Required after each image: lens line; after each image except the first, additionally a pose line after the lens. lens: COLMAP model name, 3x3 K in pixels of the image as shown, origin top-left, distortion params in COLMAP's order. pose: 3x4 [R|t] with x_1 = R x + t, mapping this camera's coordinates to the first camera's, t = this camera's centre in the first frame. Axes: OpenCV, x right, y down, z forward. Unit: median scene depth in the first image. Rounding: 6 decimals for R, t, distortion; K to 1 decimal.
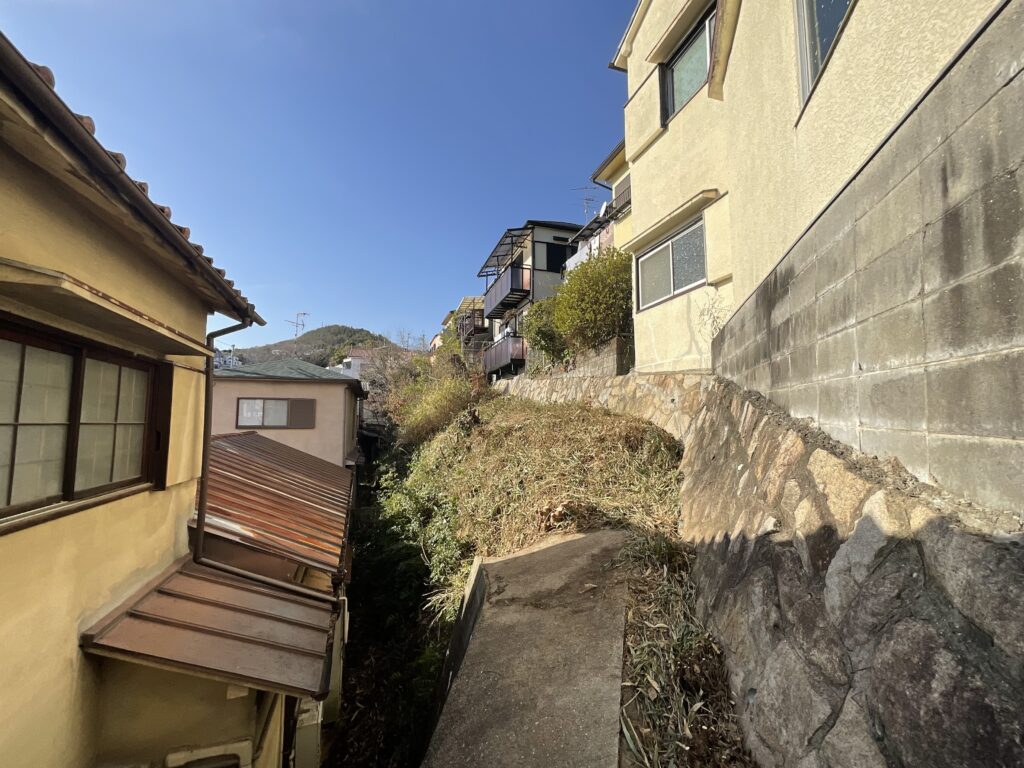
lens RADIAL K [[413.8, 0, 506.2], [0, 413.8, 381.3], [0, 0, 1]] dist [0.003457, -0.001857]
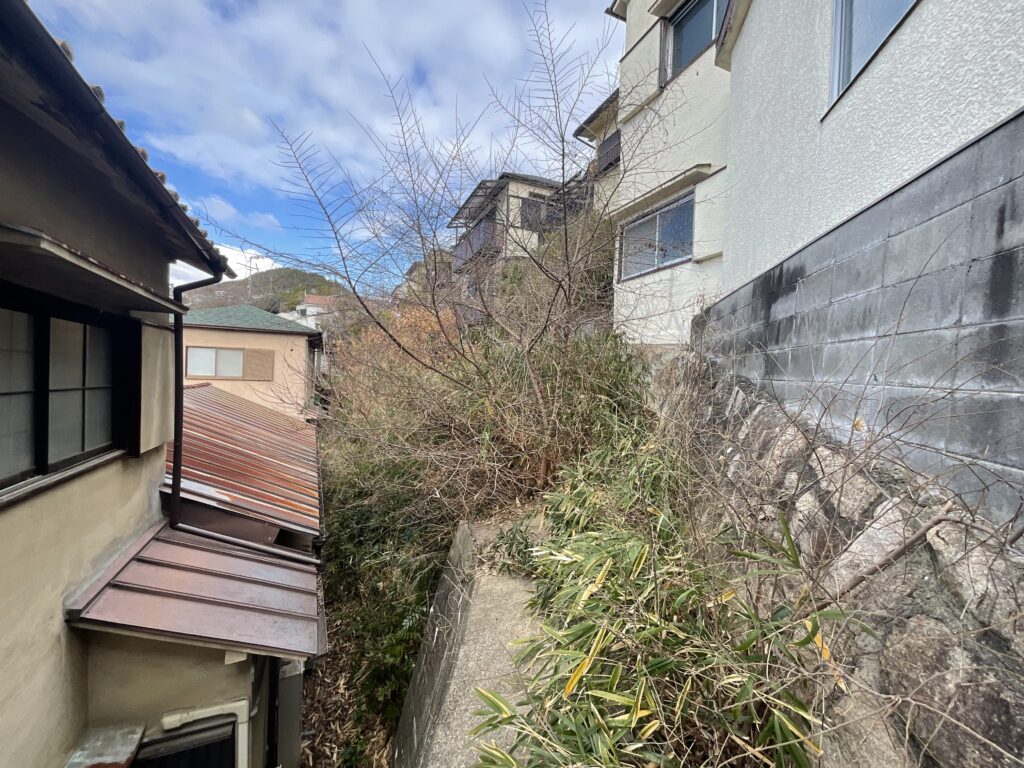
lens RADIAL K [[413.8, 0, 506.3], [0, 413.8, 381.2], [0, 0, 1]] dist [0.003457, -0.001857]
pose [[0.994570, 0.034754, 0.098094, -0.126528], [-0.044961, 0.993577, 0.103841, -0.058862], [-0.093855, -0.107688, 0.989745, 0.013247]]
